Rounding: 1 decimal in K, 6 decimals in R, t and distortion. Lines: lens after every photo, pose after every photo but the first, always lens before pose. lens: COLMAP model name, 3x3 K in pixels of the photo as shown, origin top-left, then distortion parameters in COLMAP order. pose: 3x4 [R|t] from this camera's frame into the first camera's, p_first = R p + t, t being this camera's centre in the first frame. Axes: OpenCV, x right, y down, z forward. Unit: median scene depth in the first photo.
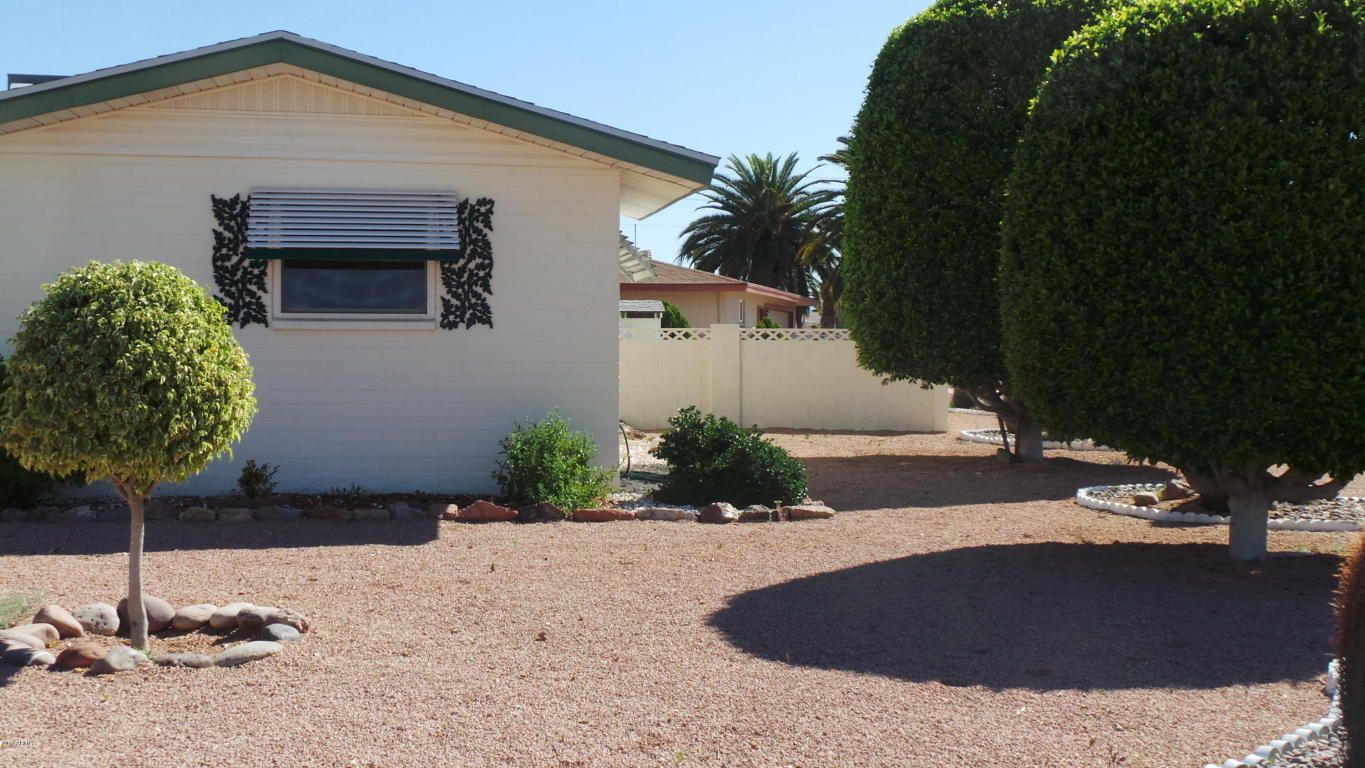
lens RADIAL K [[1649.9, 0, 682.5], [0, 1649.9, 384.0], [0, 0, 1]] dist [-0.016726, -0.002088]
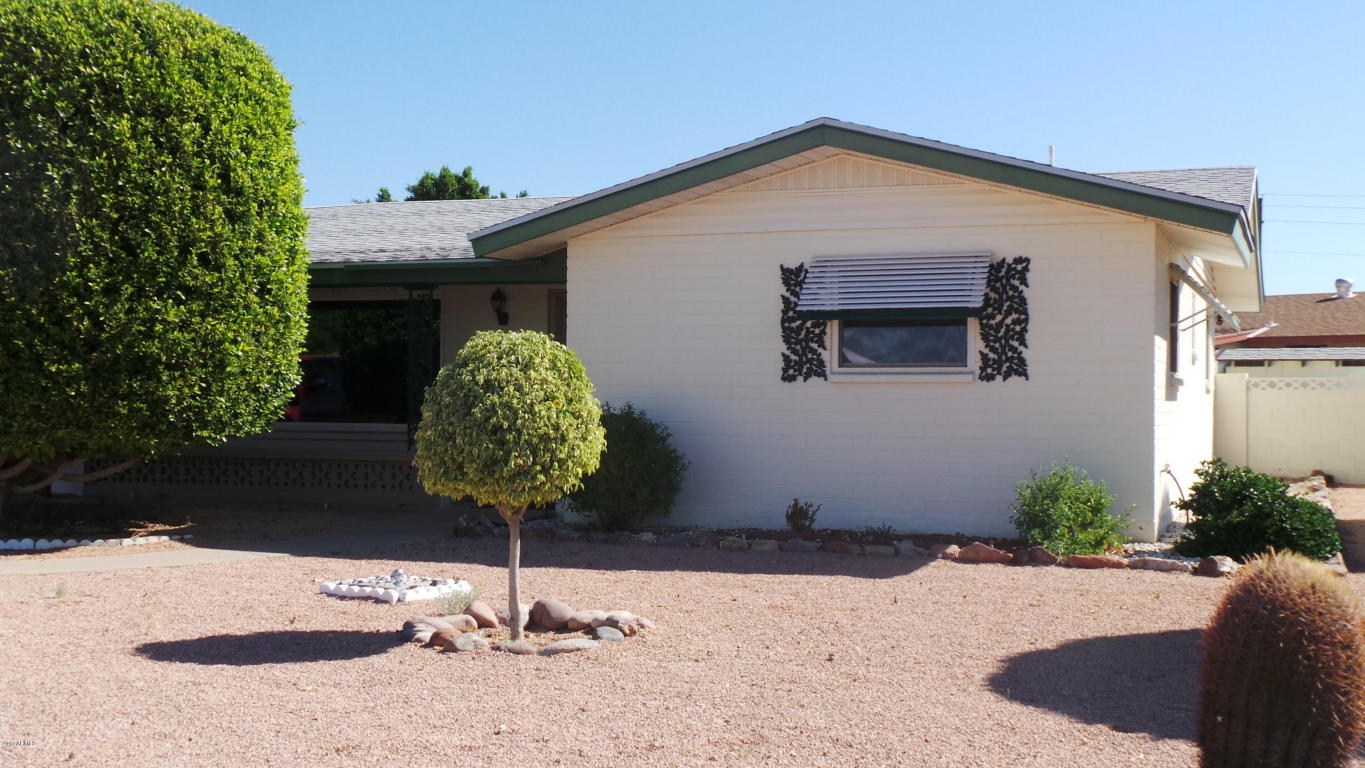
lens RADIAL K [[1649.9, 0, 682.5], [0, 1649.9, 384.0], [0, 0, 1]] dist [-0.016726, -0.002088]
pose [[0.857566, -0.004968, -0.514349, 0.247006], [-0.010663, 0.999567, -0.027434, -0.000330], [0.514263, 0.029011, 0.857142, -0.010901]]
